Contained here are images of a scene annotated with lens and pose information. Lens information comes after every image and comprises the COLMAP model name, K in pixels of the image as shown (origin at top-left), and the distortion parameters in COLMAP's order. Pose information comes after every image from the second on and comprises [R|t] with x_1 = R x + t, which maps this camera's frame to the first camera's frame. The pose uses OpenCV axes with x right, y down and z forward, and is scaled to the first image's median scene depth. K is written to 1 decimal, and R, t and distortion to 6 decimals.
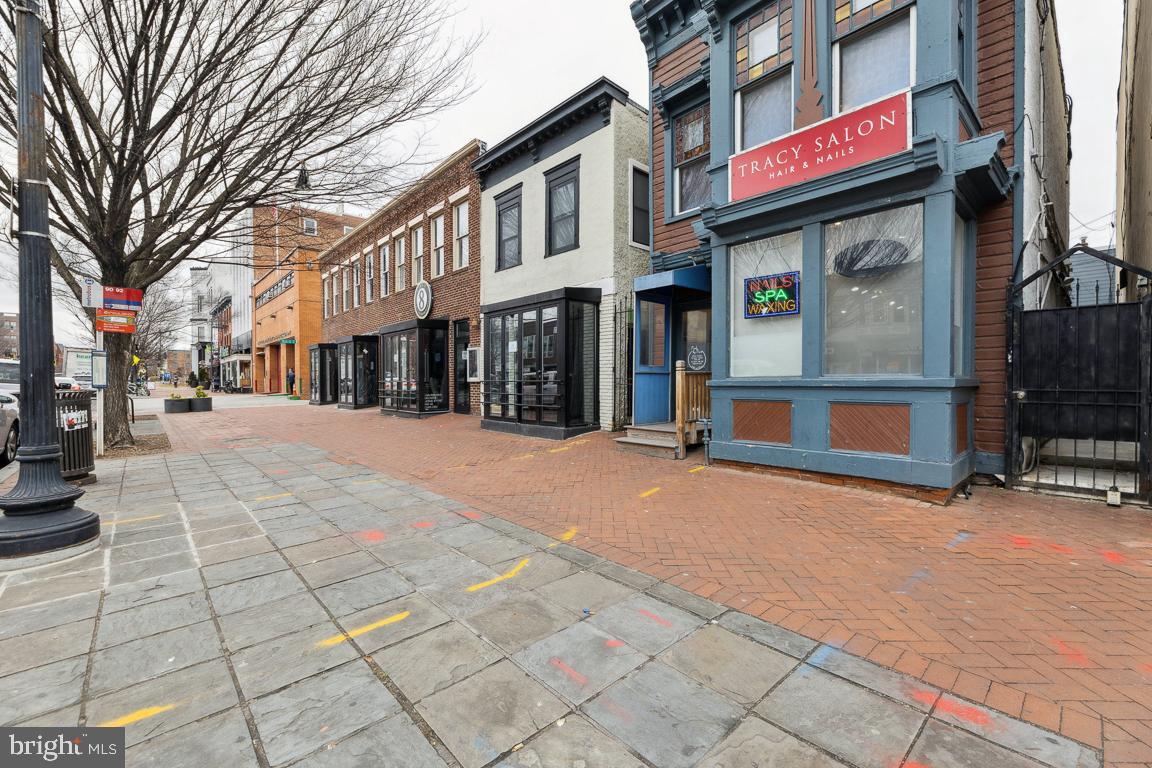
lens RADIAL K [[438.9, 0, 527.6], [0, 438.9, 384.6], [0, 0, 1]] dist [0.000731, 0.000044]
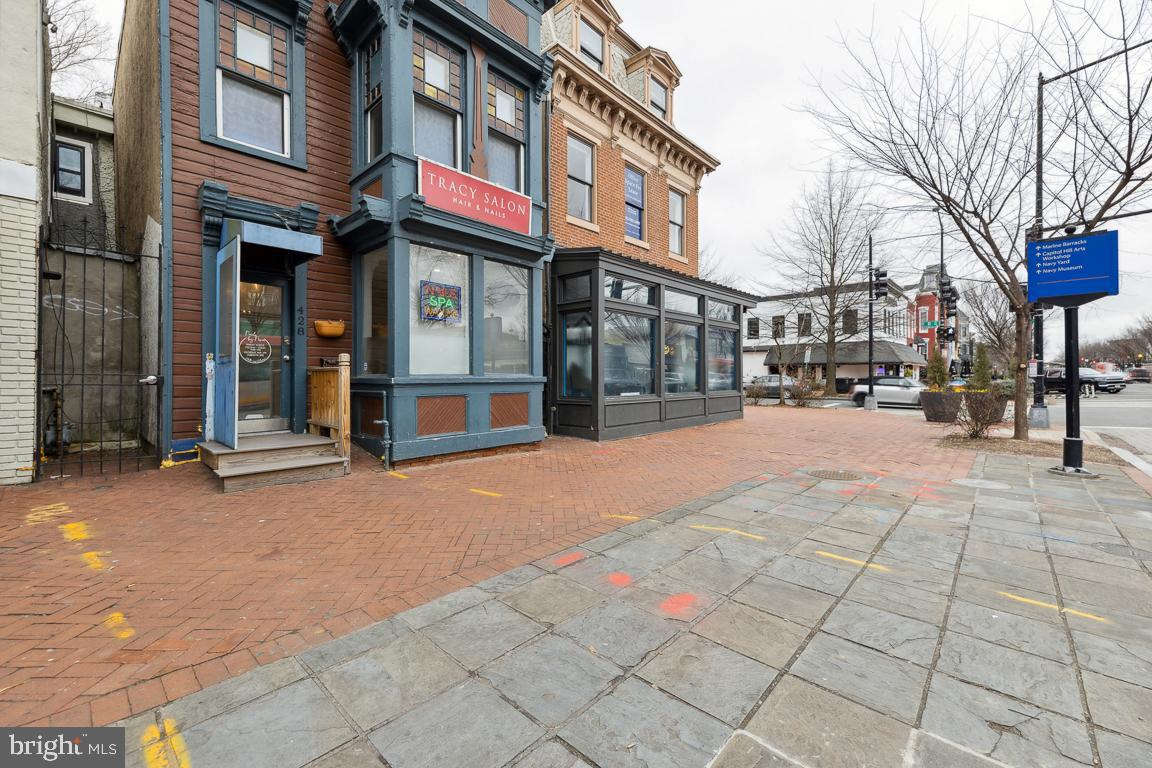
lens RADIAL K [[472.9, 0, 579.0], [0, 472.9, 378.1], [0, 0, 1]] dist [-0.002386, 0.000291]
pose [[-0.111412, 0.000446, 0.993774, -0.689381], [0.008675, 0.999962, 0.000524, -0.006854], [-0.993736, 0.008680, -0.111412, 0.795944]]
